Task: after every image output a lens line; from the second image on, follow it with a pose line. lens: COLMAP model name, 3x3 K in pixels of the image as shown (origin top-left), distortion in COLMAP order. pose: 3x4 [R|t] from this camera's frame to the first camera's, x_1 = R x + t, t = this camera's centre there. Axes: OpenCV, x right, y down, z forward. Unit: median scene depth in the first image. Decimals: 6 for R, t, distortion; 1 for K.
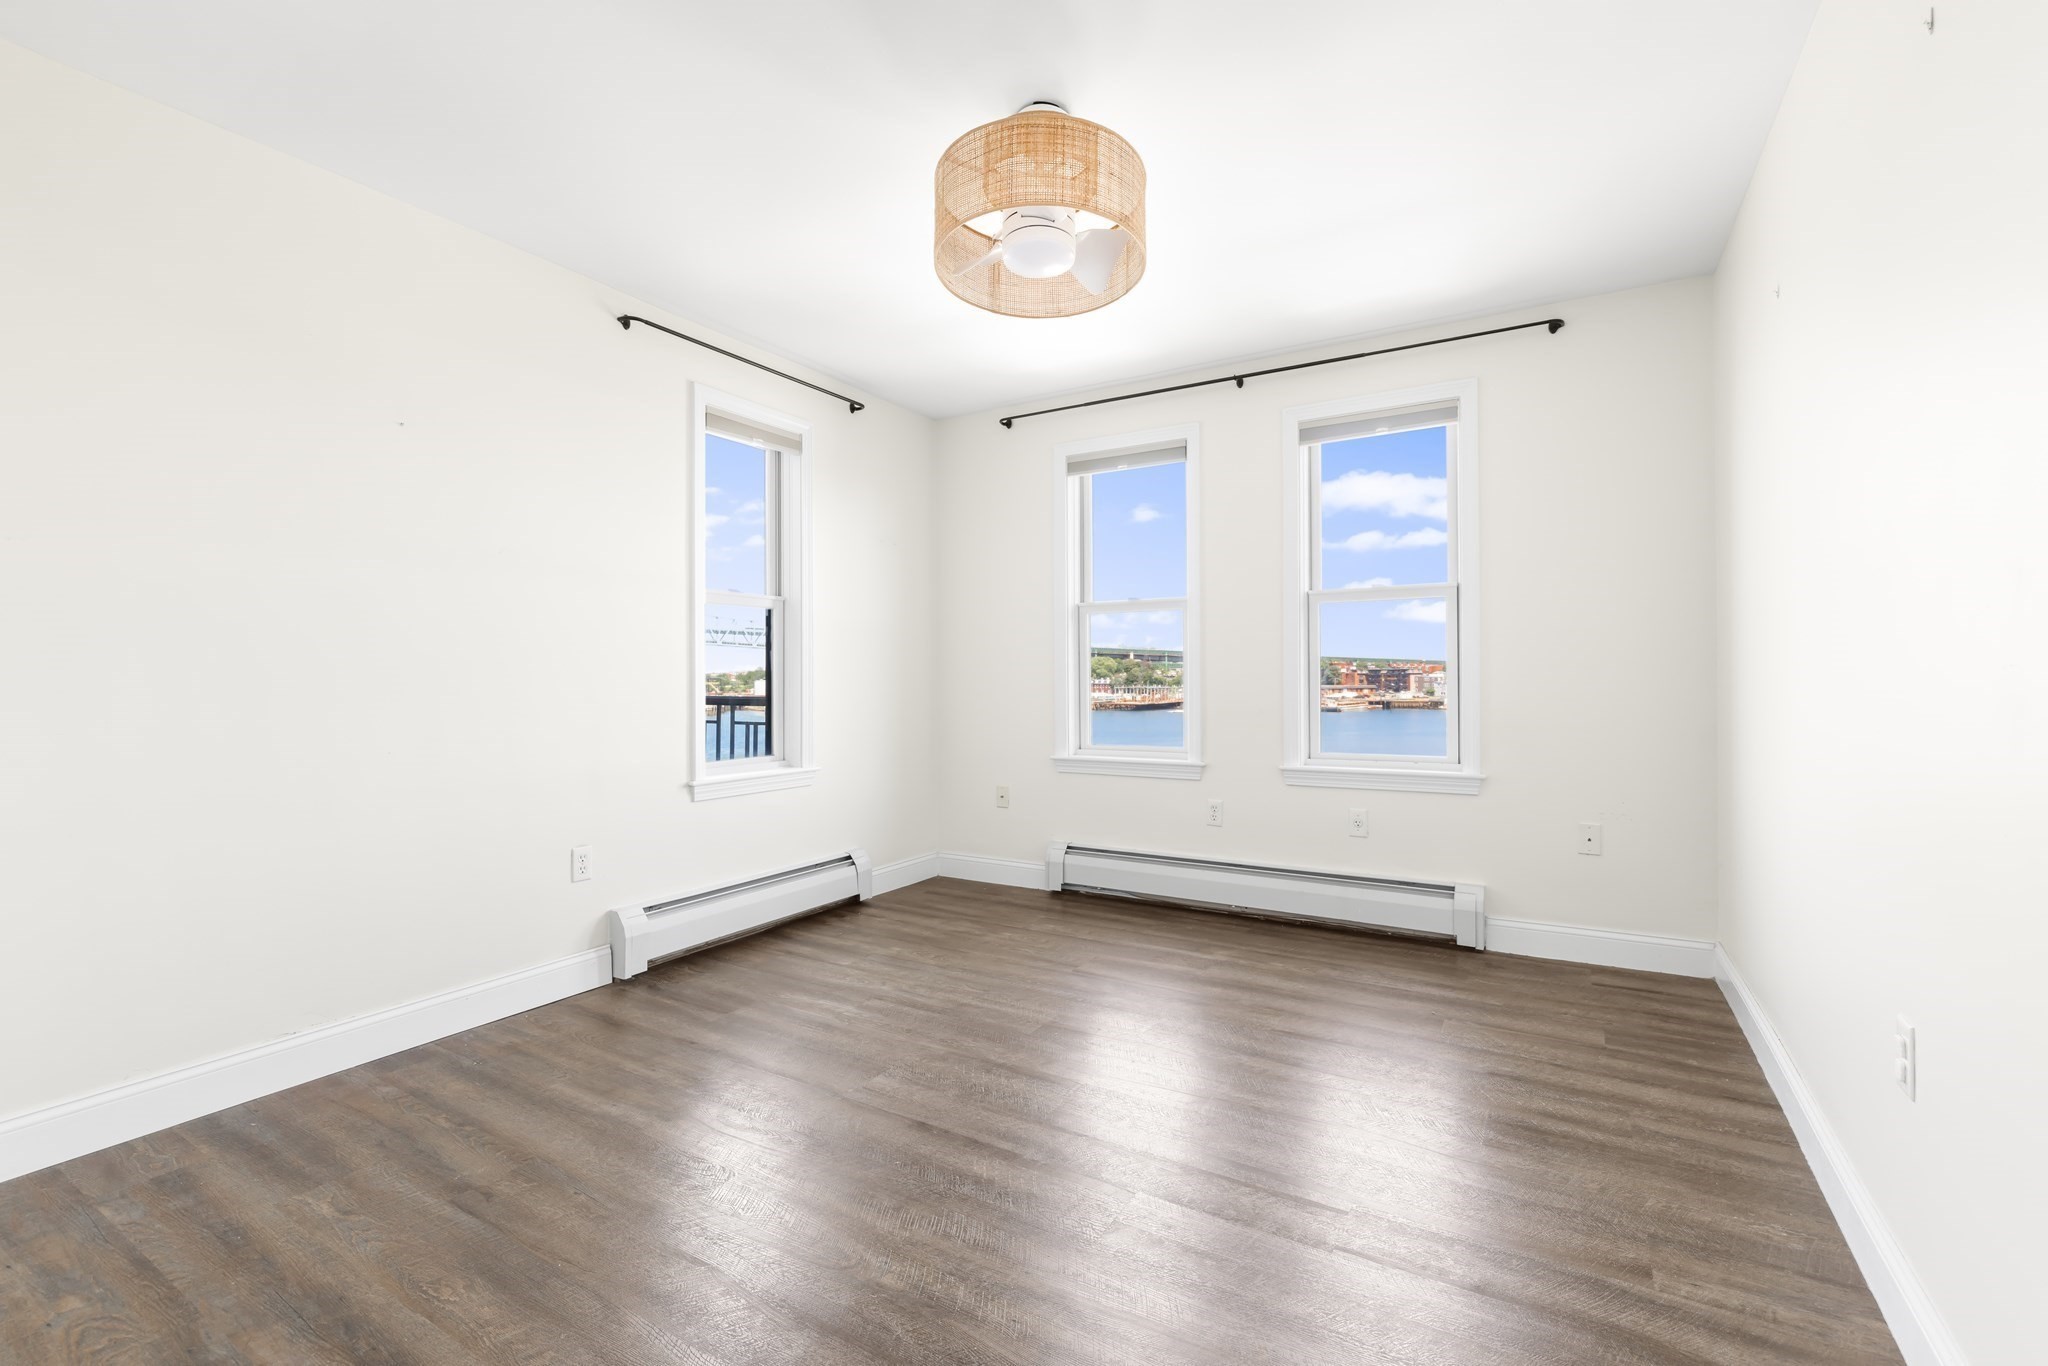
lens RADIAL K [[875.8, 0, 1007.1], [0, 875.8, 686.2], [0, 0, 1]] dist [0.004644, 0.000343]
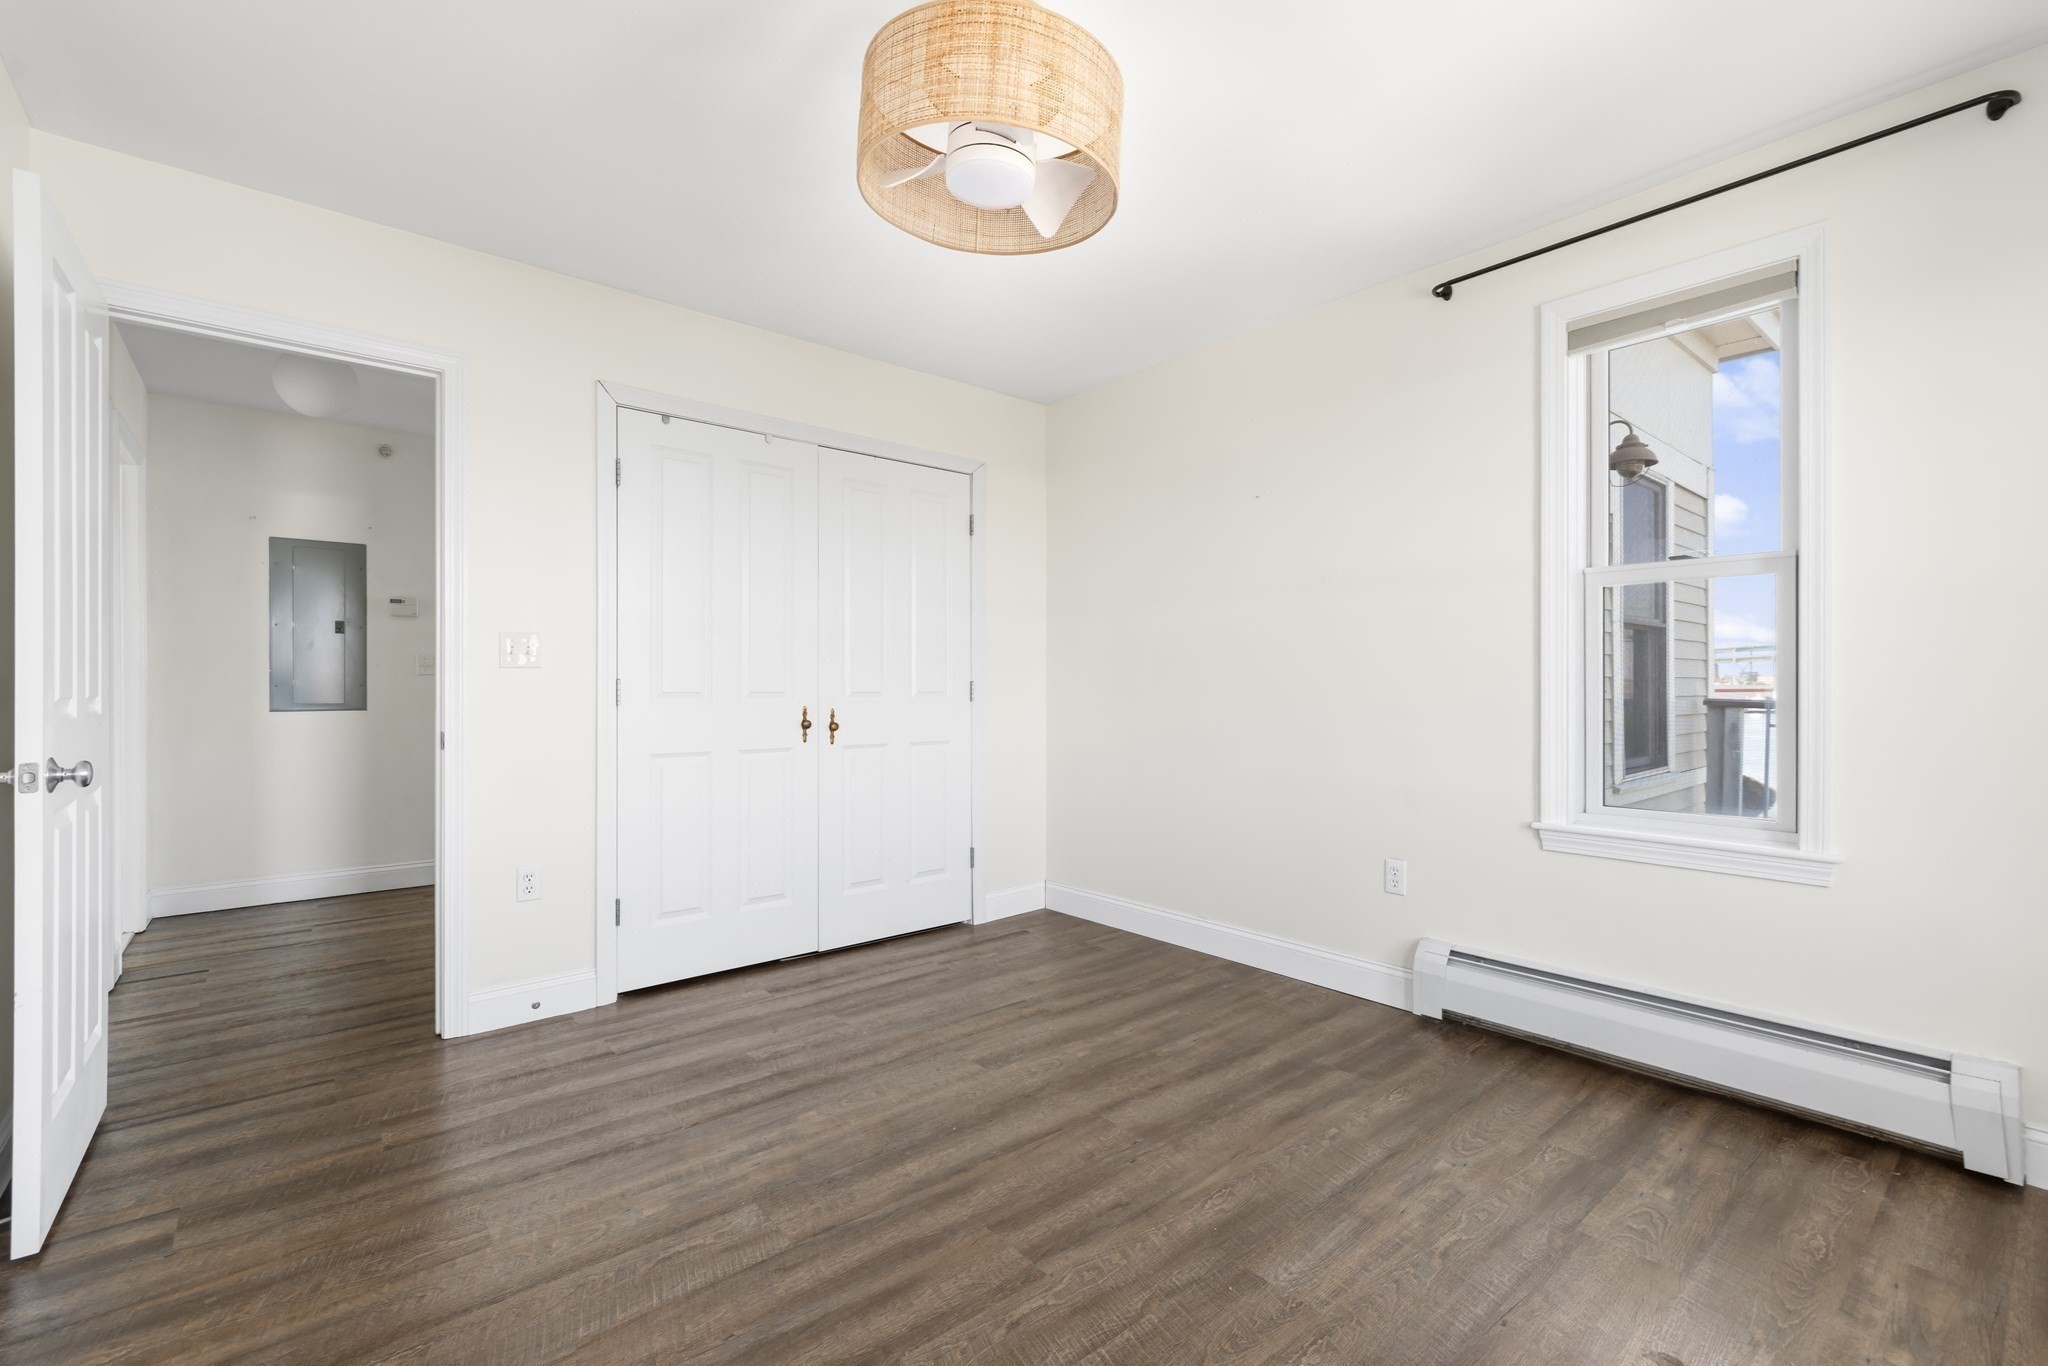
lens RADIAL K [[863.6, 0, 1025.6], [0, 863.6, 684.1], [0, 0, 1]] dist [0.001293, 0.000106]
pose [[-0.294568, 0.004001, -0.955622, 0.606729], [-0.001362, 0.999988, 0.004606, -0.020925], [0.955630, 0.002659, -0.294559, 0.946444]]
